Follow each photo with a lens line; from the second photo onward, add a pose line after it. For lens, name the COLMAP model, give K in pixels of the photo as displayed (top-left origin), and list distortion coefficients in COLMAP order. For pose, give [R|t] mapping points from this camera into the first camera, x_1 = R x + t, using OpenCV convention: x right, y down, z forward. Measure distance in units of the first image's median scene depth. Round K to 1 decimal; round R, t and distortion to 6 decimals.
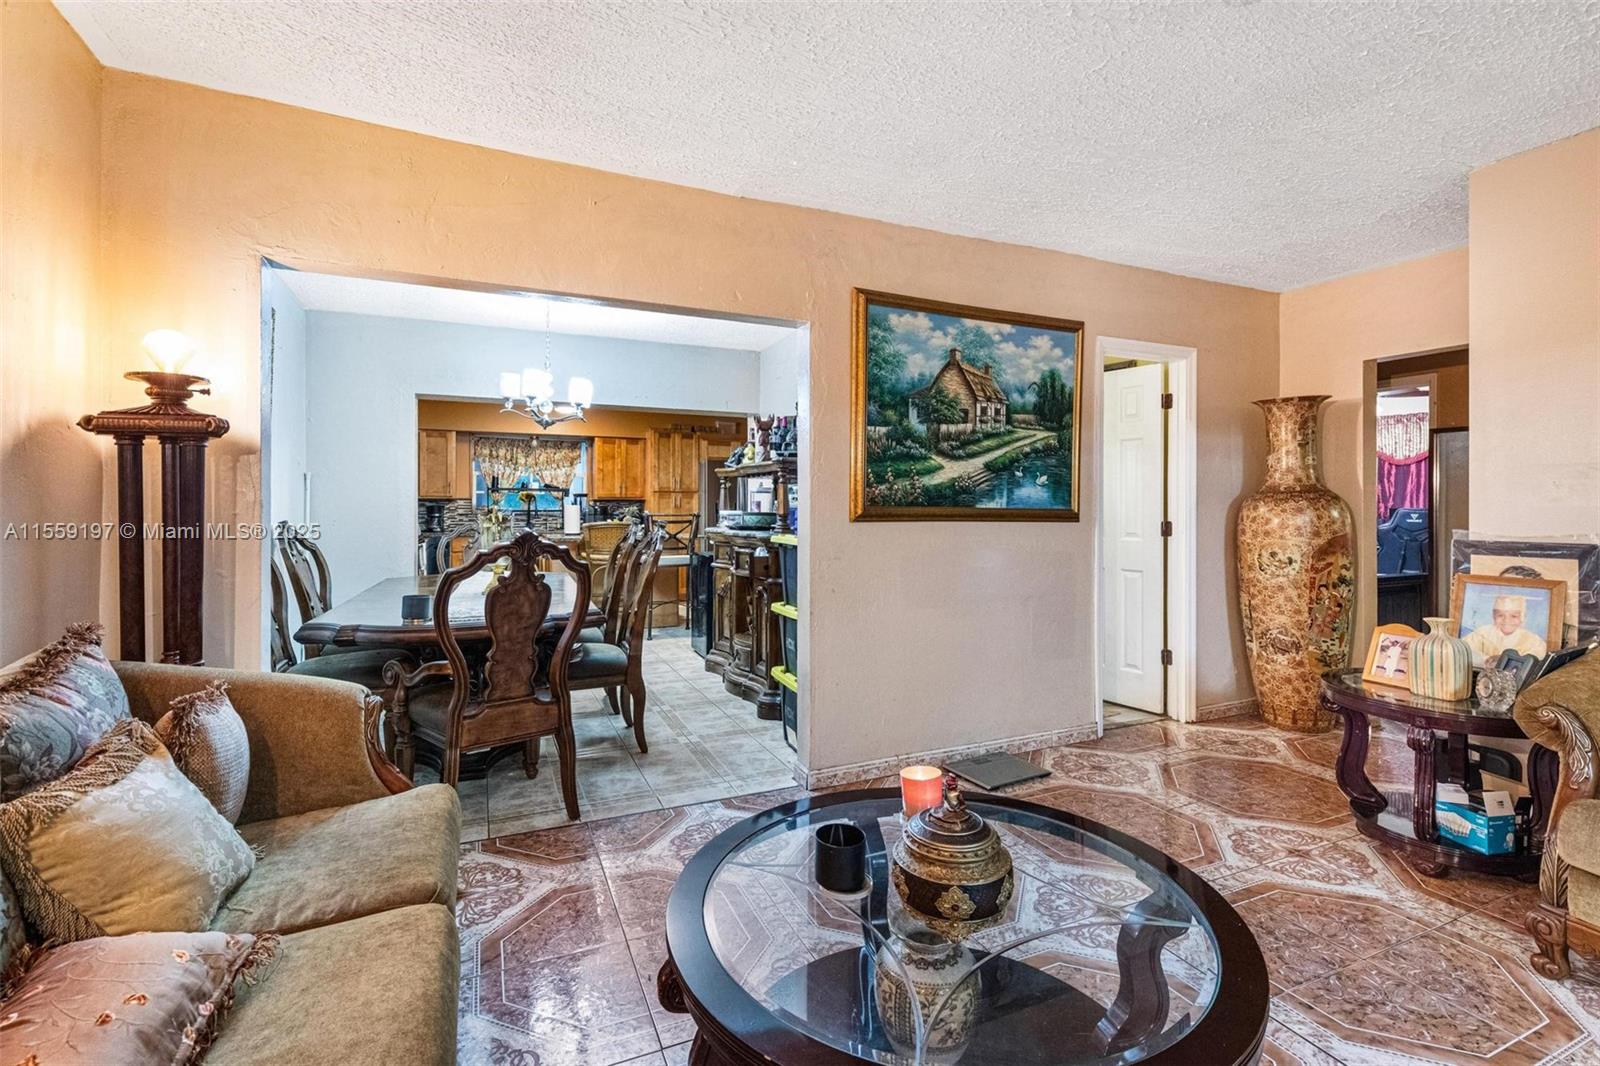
lens RADIAL K [[750.9, 0, 794.8], [0, 750.9, 506.0], [0, 0, 1]] dist [0.003605, -0.000241]
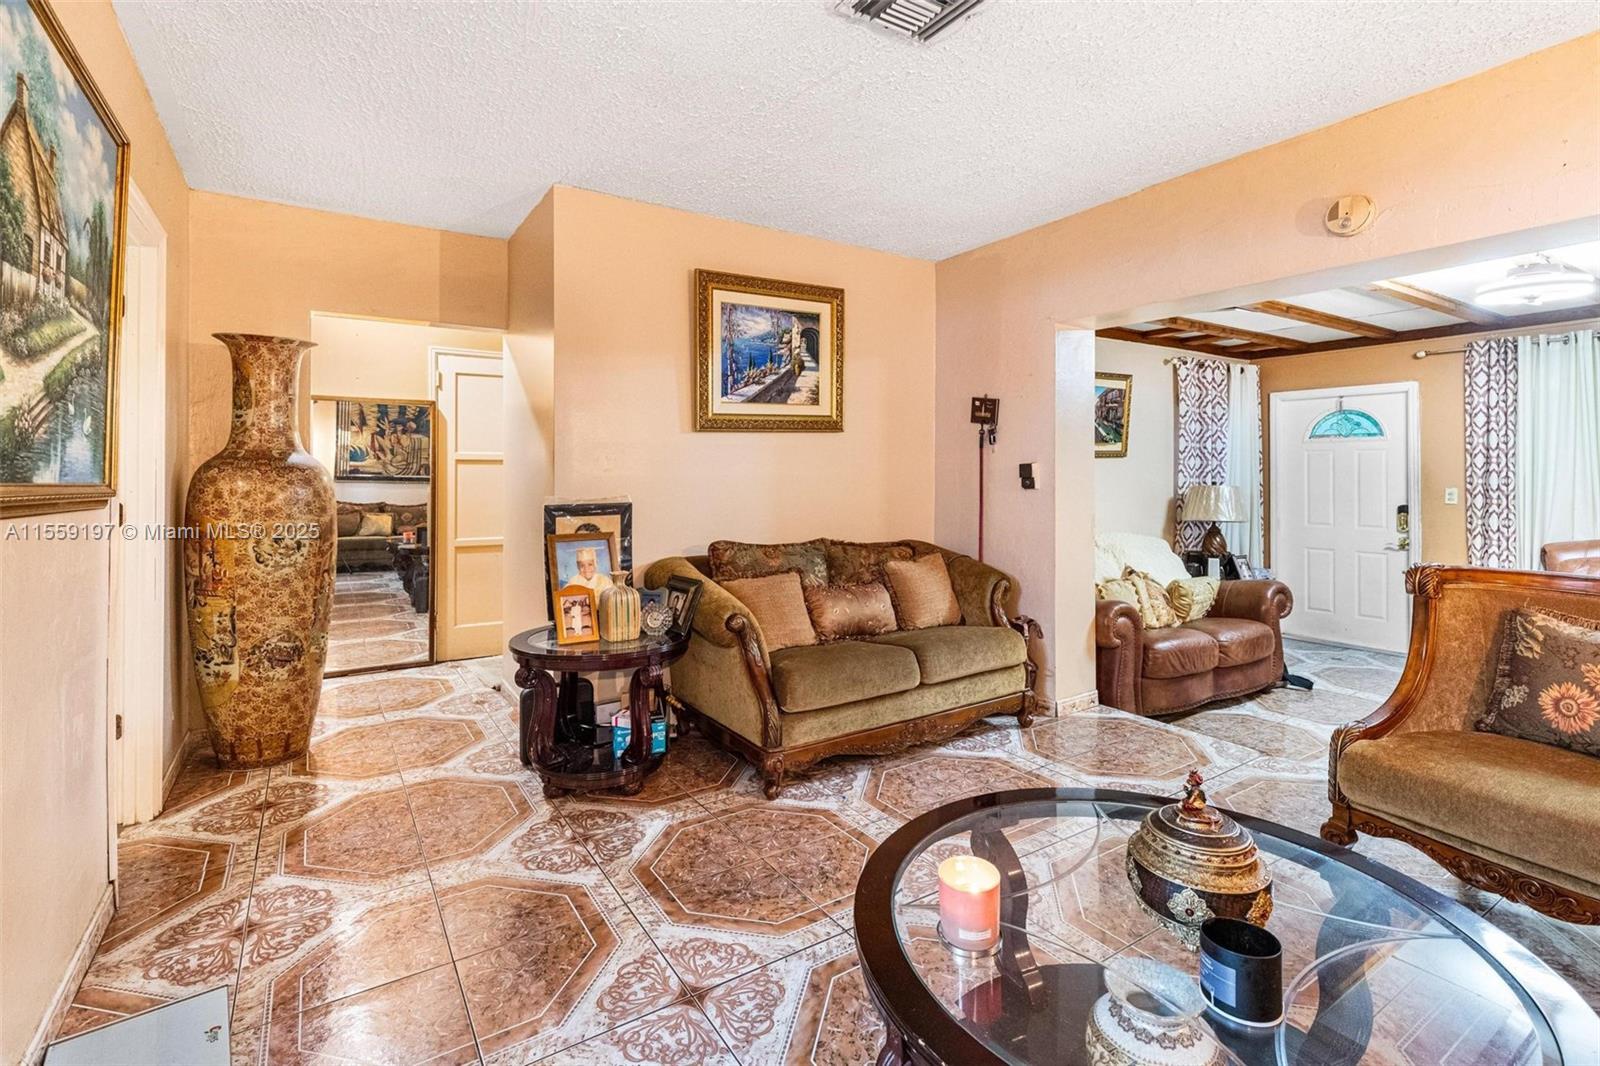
lens RADIAL K [[725.5, 0, 861.8], [0, 725.5, 465.3], [0, 0, 1]] dist [0.002197, 0.000252]
pose [[-0.194877, 0.010494, 0.980772, -0.211961], [0.003642, 0.999944, -0.009976, -0.001886], [-0.980821, 0.001628, -0.194904, 0.565810]]
